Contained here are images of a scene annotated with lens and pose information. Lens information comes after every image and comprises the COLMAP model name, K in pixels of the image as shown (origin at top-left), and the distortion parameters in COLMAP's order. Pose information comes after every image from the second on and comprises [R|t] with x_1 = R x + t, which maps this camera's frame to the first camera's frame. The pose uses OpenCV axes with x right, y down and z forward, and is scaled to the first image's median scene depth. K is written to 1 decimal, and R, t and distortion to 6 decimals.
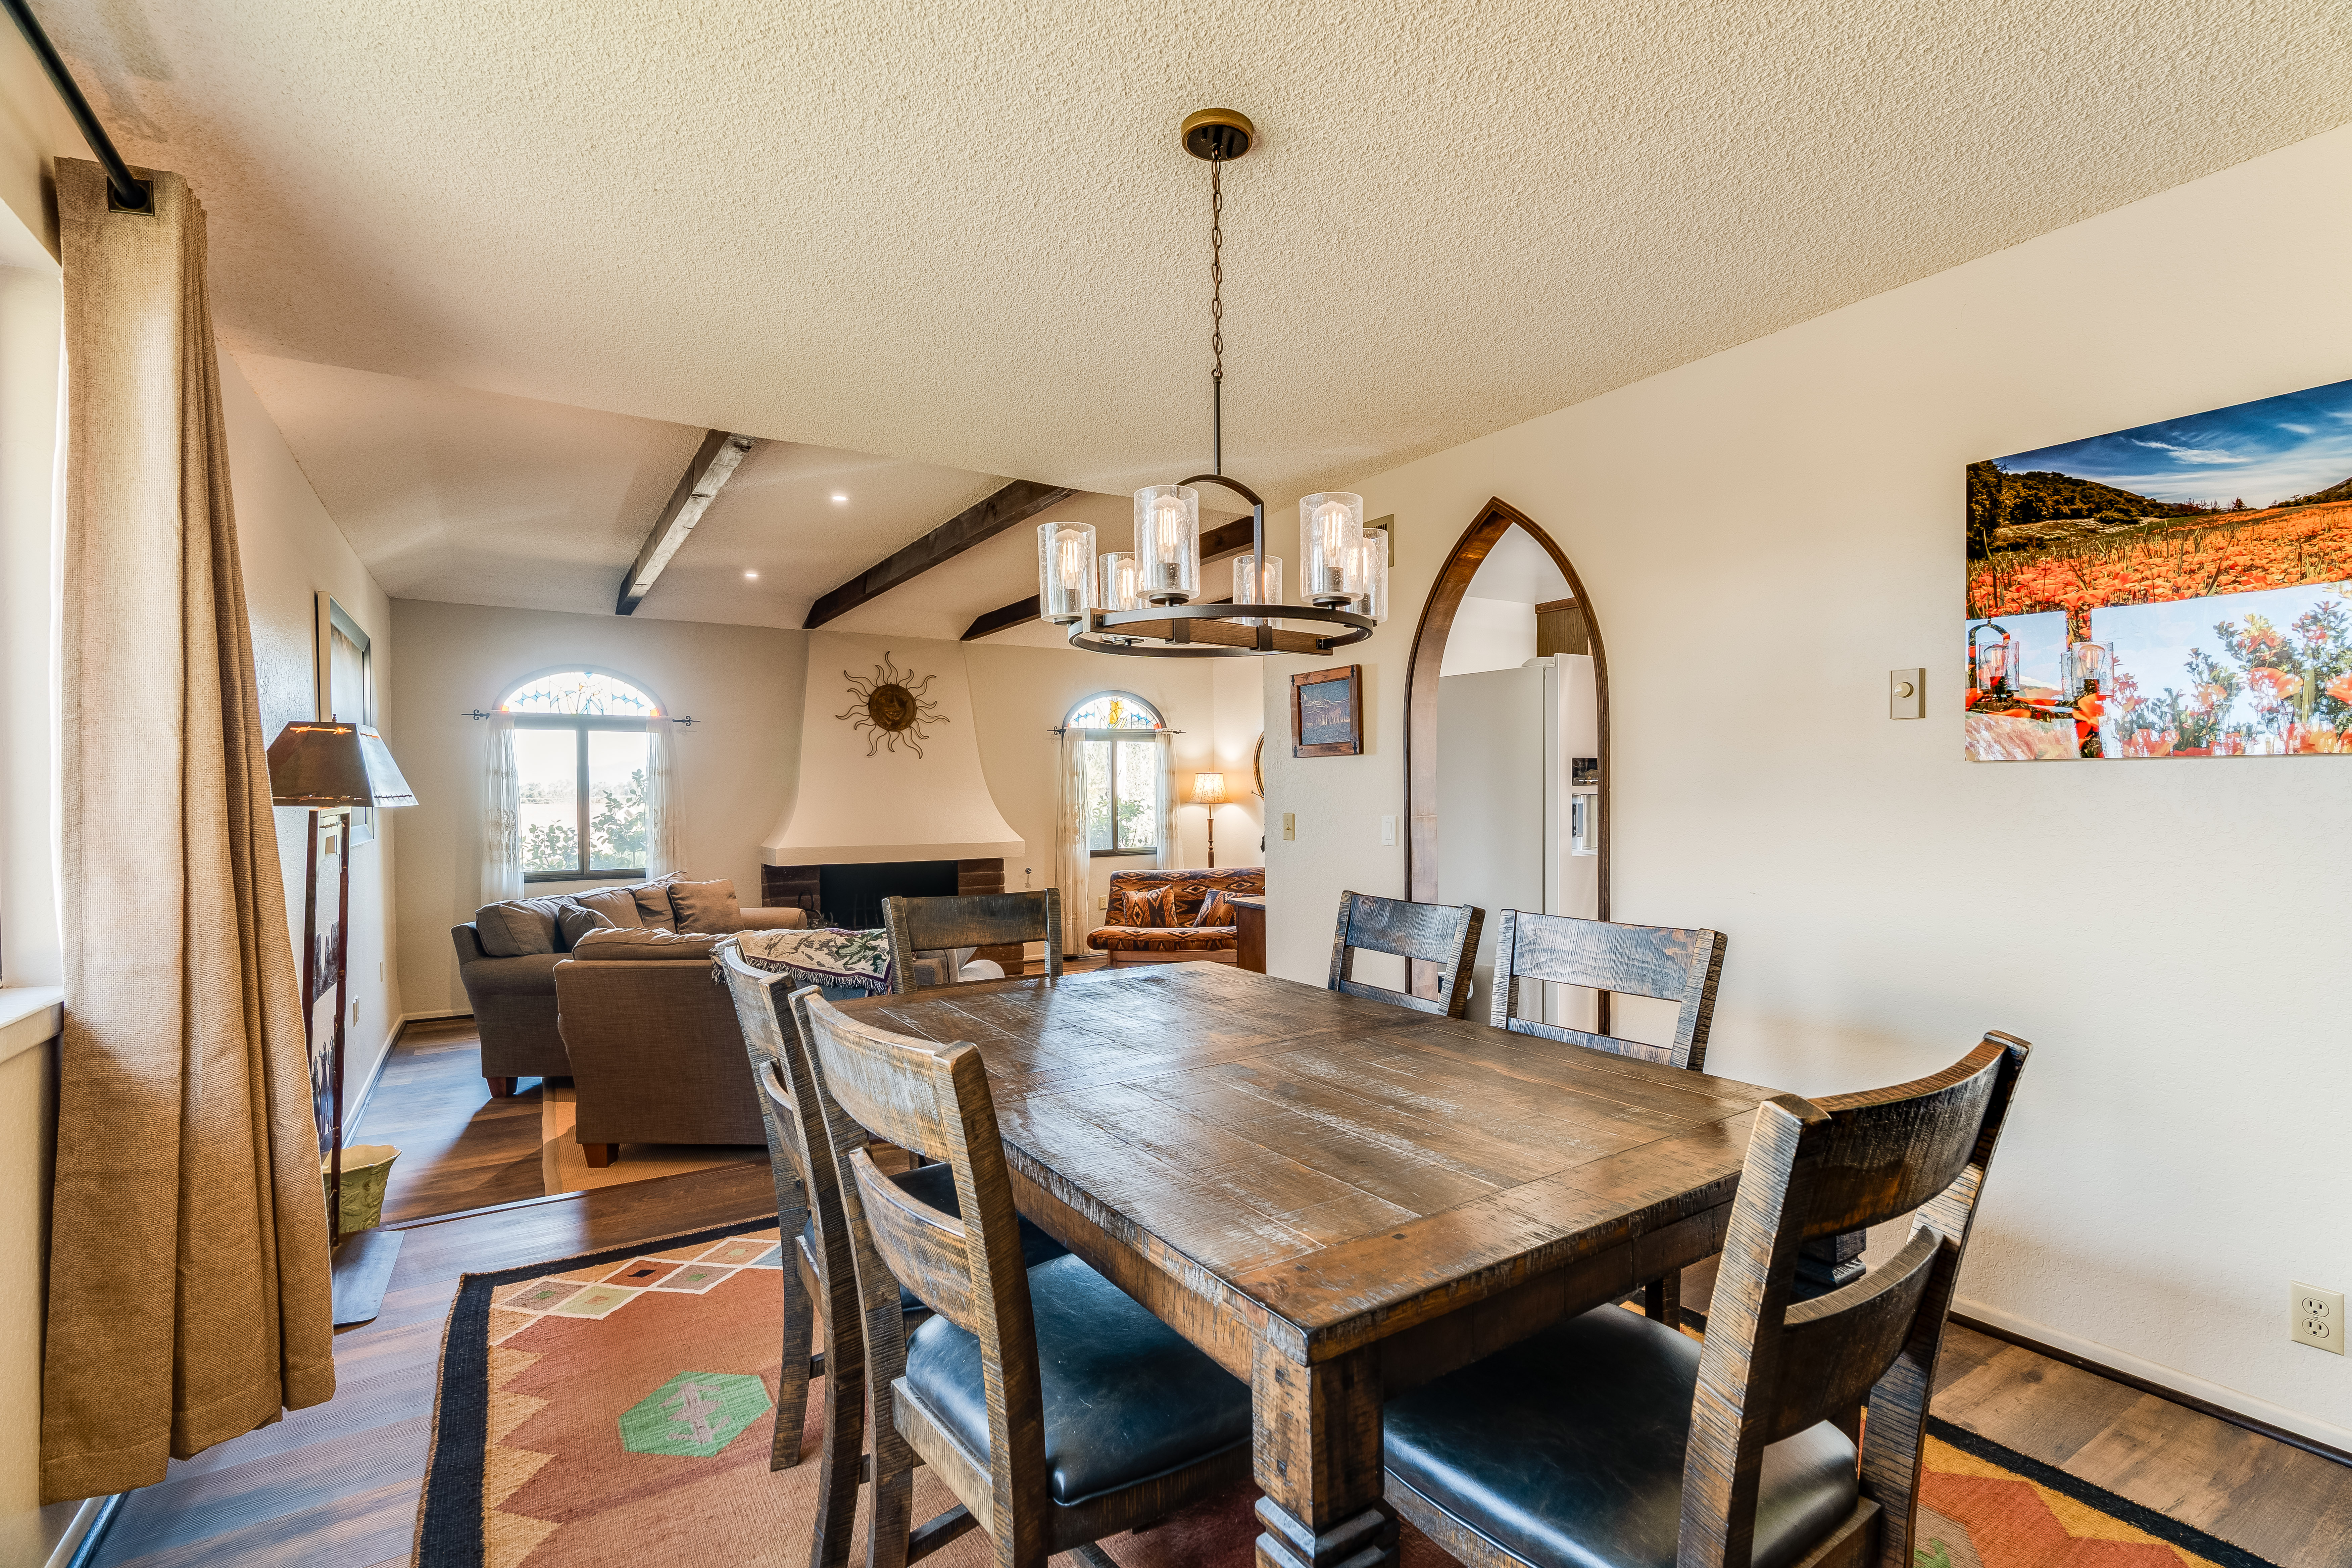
lens RADIAL K [[1060.0, 0, 1193.0], [0, 1060.0, 797.8], [0, 0, 1]] dist [-0.010329, 0.002830]
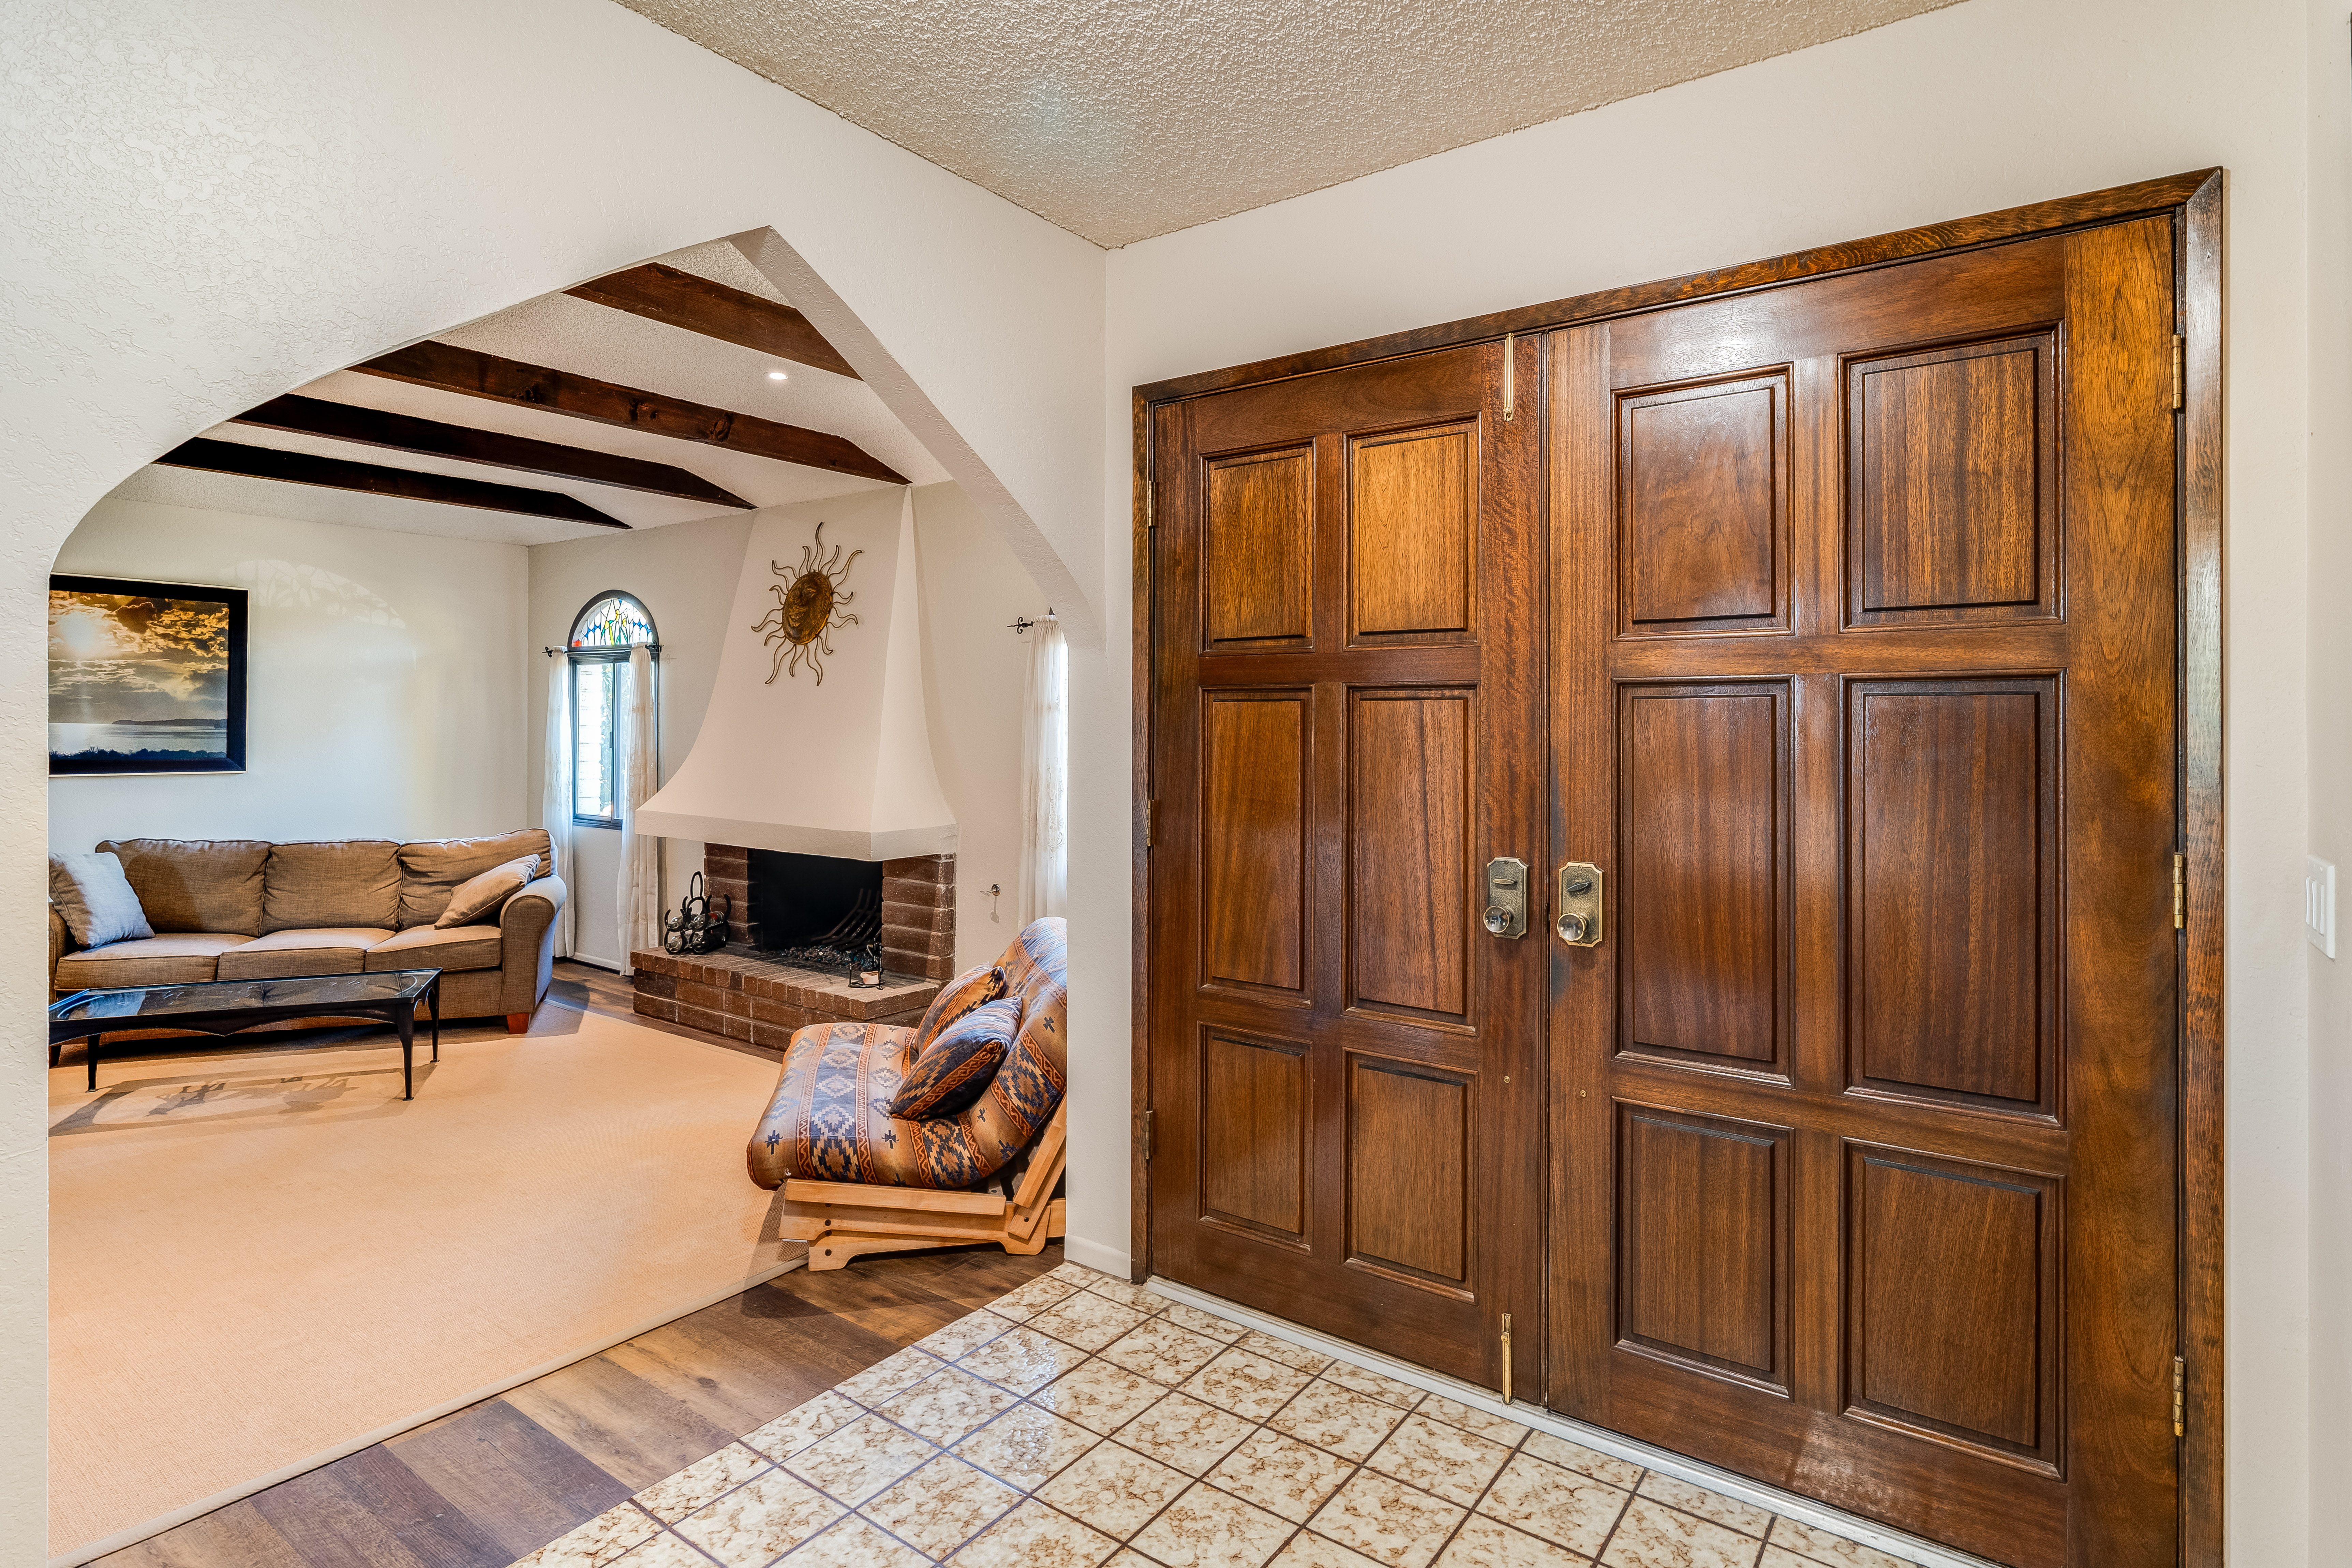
lens RADIAL K [[1216.3, 0, 1179.9], [0, 1216.3, 725.3], [0, 0, 1]] dist [-0.001197, 0.000605]
pose [[0.349398, 0.010231, -0.936919, 0.480632], [-0.017446, 0.999838, 0.004412, -0.019992], [0.936812, 0.014803, 0.349519, 0.926253]]
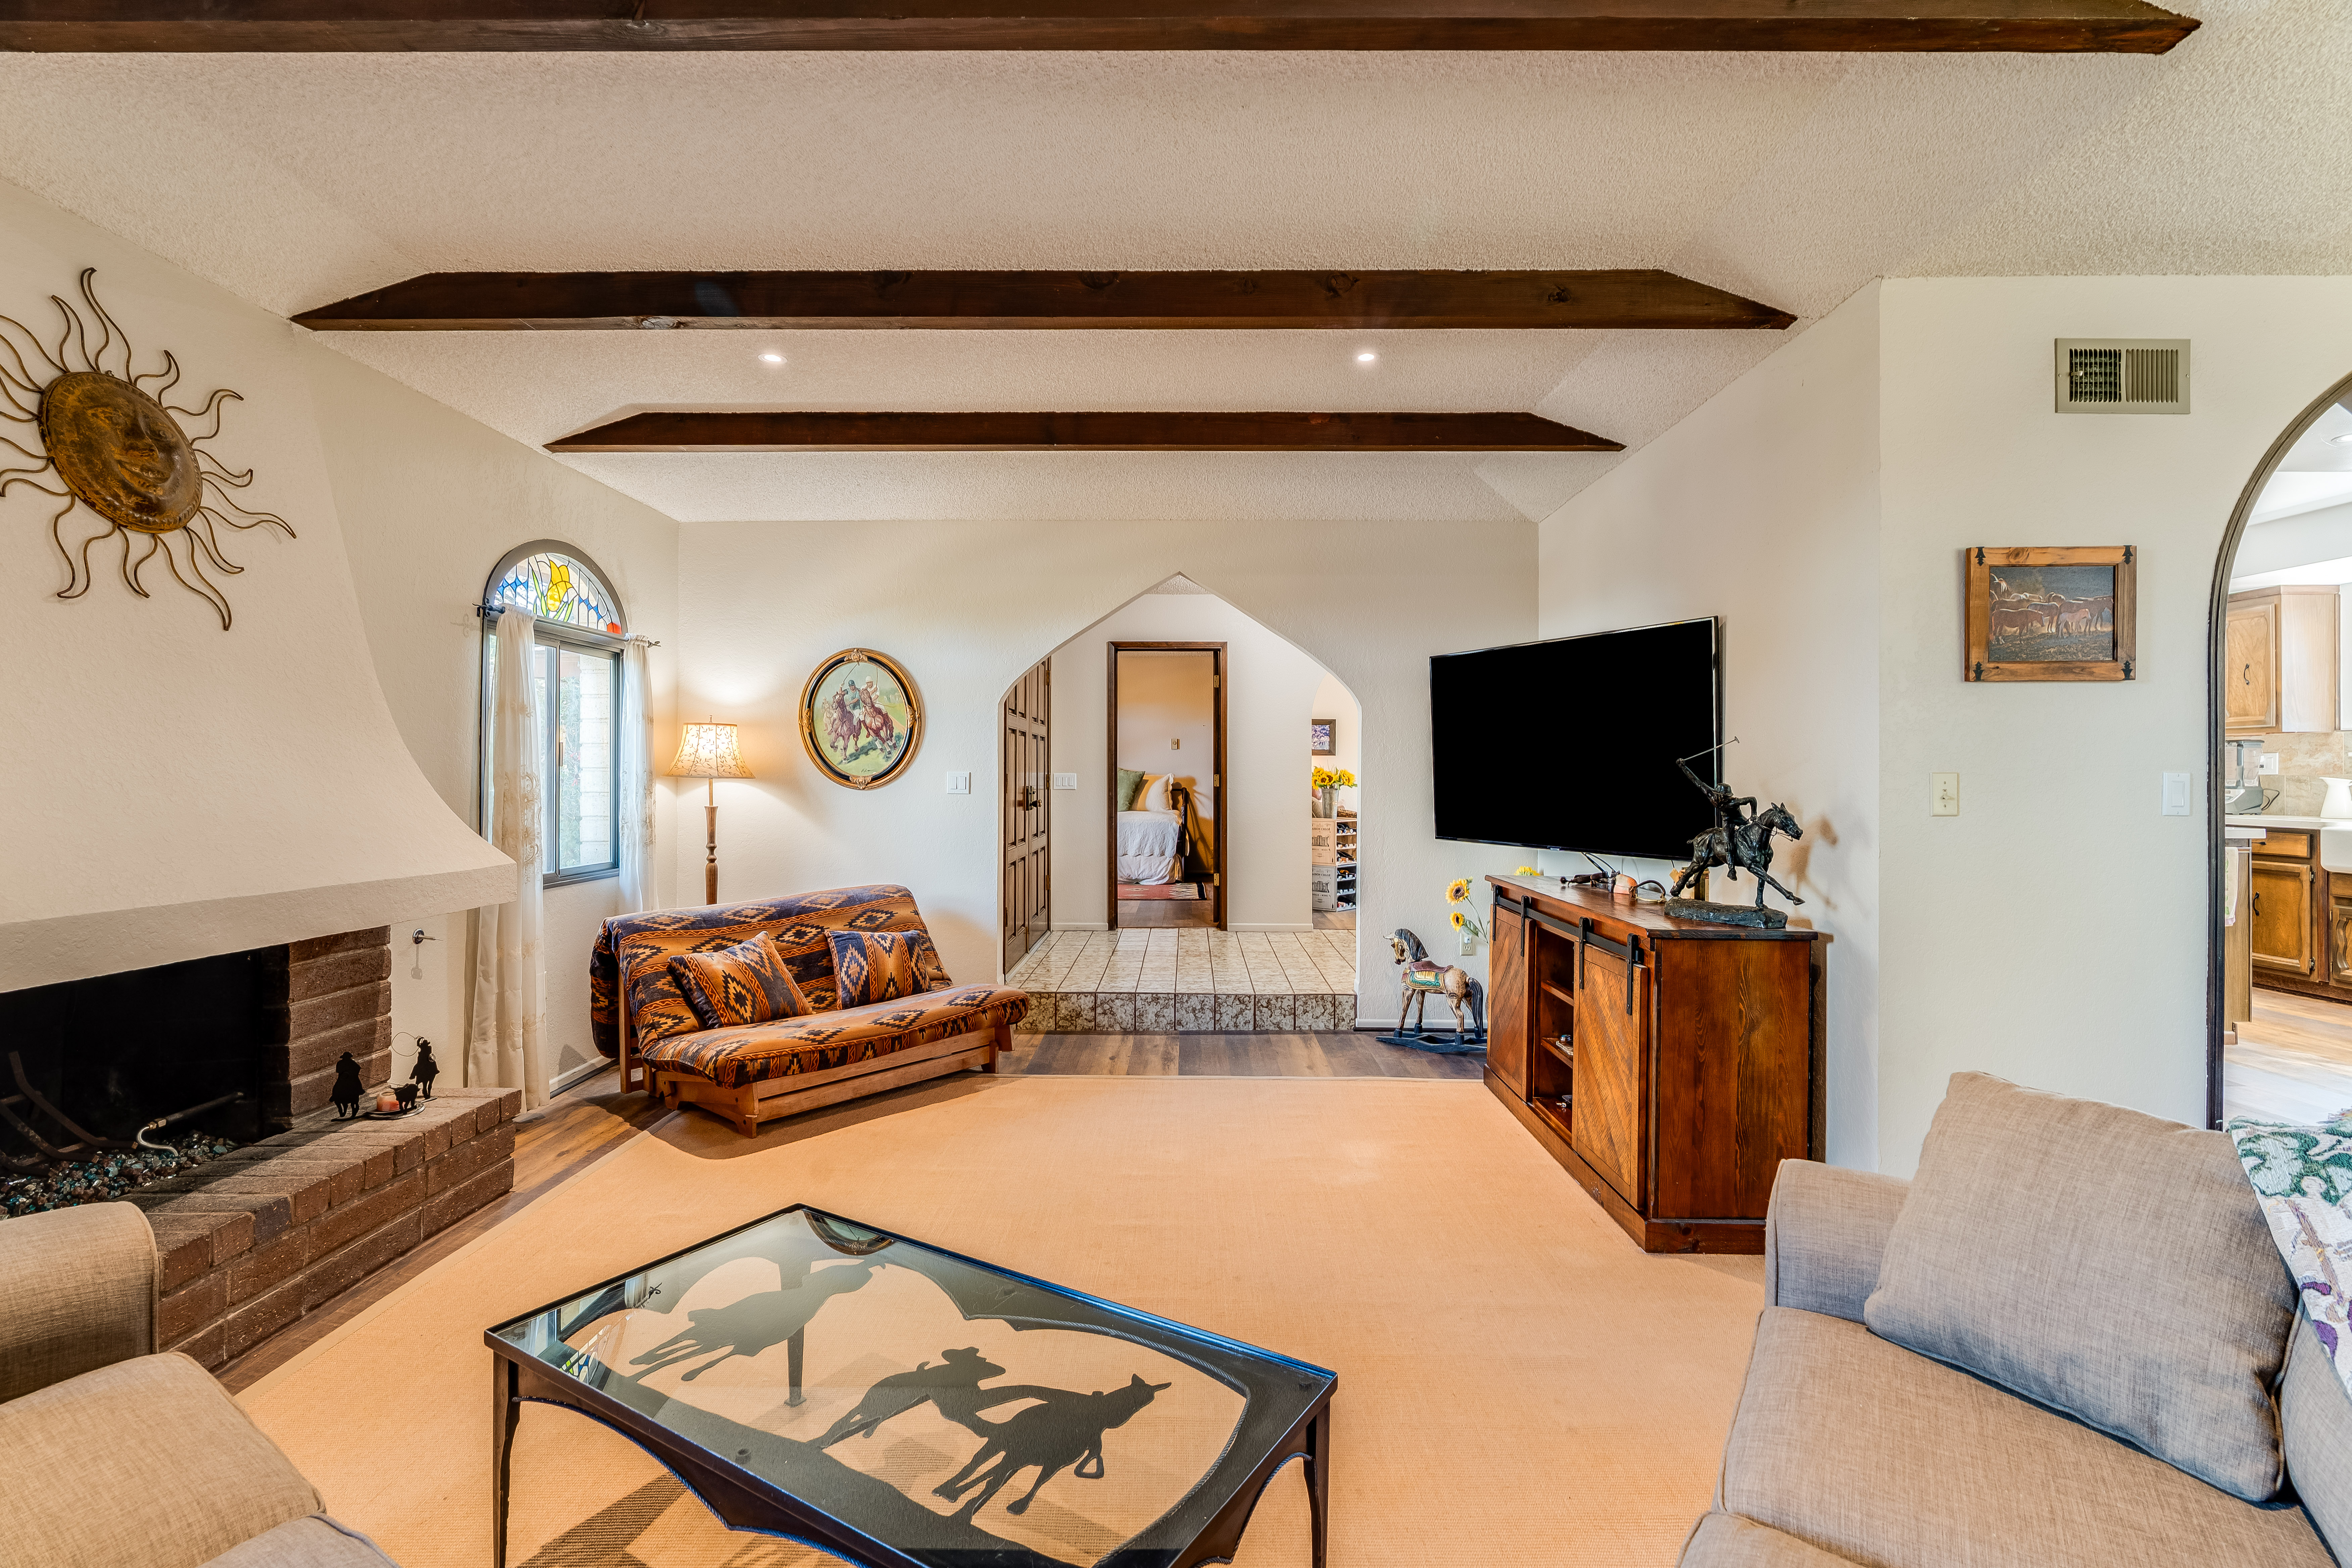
lens RADIAL K [[1071.9, 0, 1178.7], [0, 1071.9, 770.7], [0, 0, 1]] dist [-0.012152, 0.005008]
pose [[0.552995, 0.012787, 0.833087, -0.359790], [0.001989, 0.999859, -0.016668, 0.012466], [-0.833182, 0.010874, 0.552891, 0.557304]]
